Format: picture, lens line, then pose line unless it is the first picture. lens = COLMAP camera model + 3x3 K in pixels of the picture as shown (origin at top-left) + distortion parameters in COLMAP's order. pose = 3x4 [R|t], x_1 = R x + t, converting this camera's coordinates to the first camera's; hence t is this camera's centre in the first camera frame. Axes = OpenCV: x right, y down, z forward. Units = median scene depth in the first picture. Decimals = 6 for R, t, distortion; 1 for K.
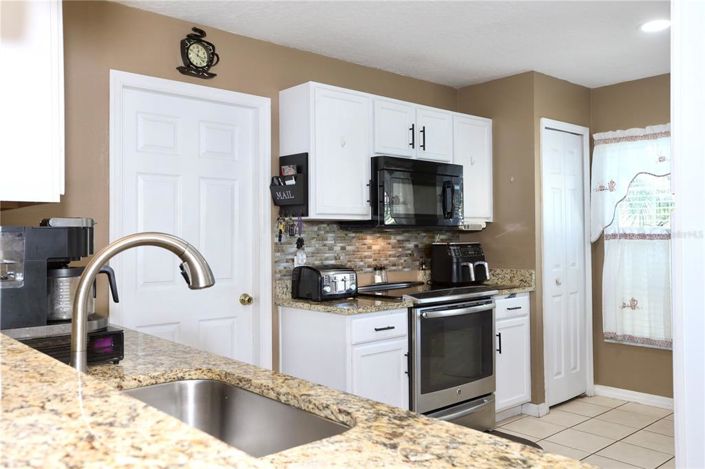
lens RADIAL K [[600.6, 0, 352.5], [0, 600.6, 234.5], [0, 0, 1]] dist [-0.008869, -0.002676]
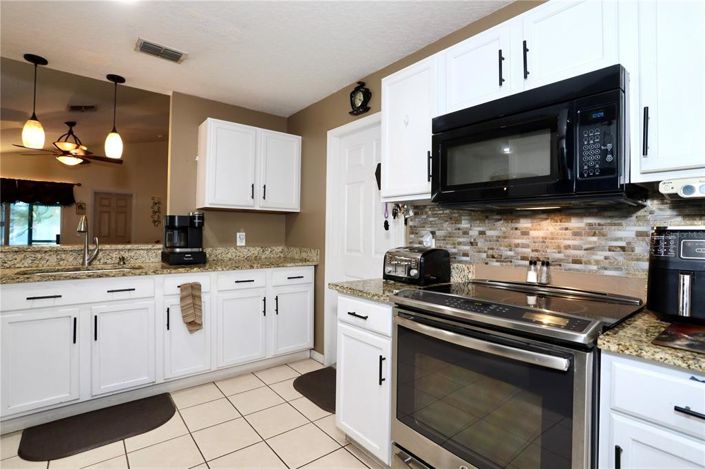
lens RADIAL K [[339.2, 0, 352.5], [0, 339.2, 234.5], [0, 0, 1]] dist [-0.041278, 0.000427]
pose [[-0.047316, 0.011046, -0.998819, 0.483094], [-0.013379, 0.999842, 0.011691, 0.022456], [0.998790, 0.013916, -0.047161, 0.854298]]
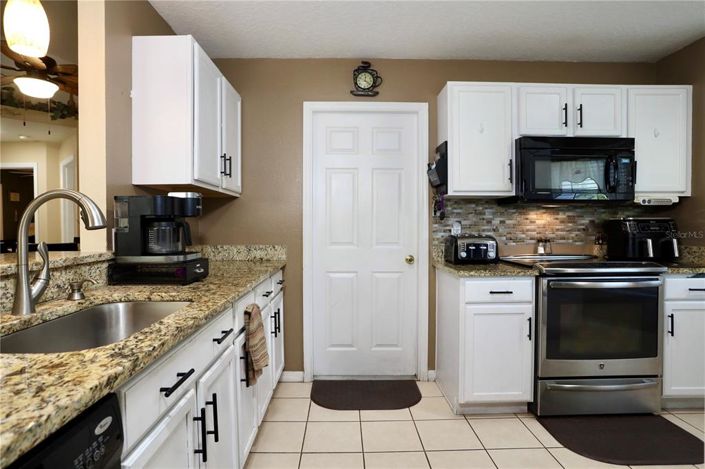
lens RADIAL K [[387.2, 0, 352.5], [0, 387.2, 234.5], [0, 0, 1]] dist [-0.030397, 0.002394]
pose [[0.761551, 0.021501, -0.647749, 0.253713], [-0.002220, 0.999530, 0.030567, 0.025360], [0.648101, -0.021840, 0.761241, 0.243481]]
